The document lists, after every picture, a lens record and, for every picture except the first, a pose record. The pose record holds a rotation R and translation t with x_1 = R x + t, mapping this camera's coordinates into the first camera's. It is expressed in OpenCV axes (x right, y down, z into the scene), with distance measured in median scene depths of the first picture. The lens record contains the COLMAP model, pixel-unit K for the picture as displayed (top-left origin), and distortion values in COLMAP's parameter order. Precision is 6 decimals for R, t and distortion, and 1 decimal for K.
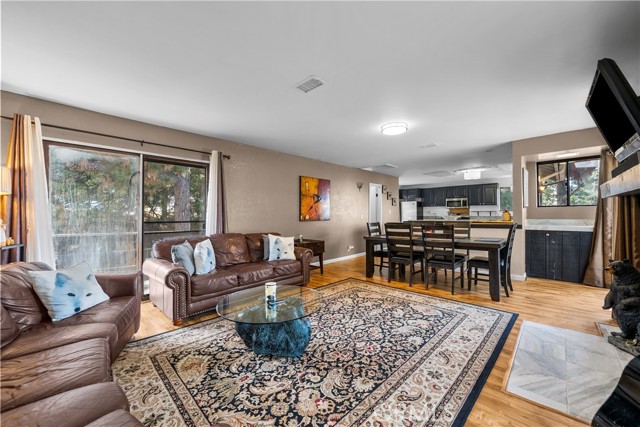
lens RADIAL K [[250.8, 0, 316.3], [0, 250.8, 212.7], [0, 0, 1]] dist [-0.002400, -0.000009]
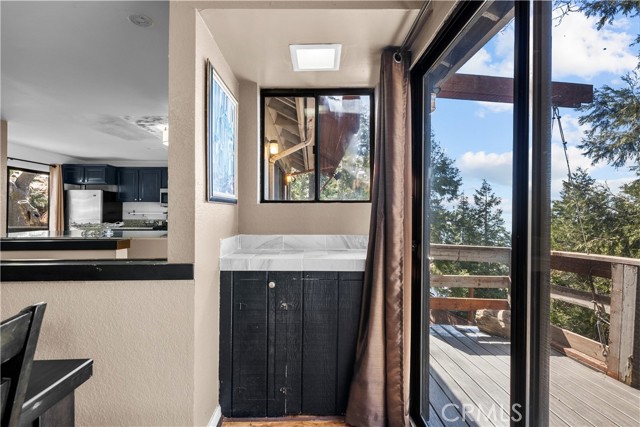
lens RADIAL K [[297.9, 0, 319.3], [0, 297.9, 212.3], [0, 0, 1]] dist [0.003397, 0.000663]
pose [[0.698898, 0.015705, 0.715049, 0.817505], [-0.013434, 0.999871, -0.008831, -0.006133], [-0.715095, -0.003434, 0.699019, 0.812285]]
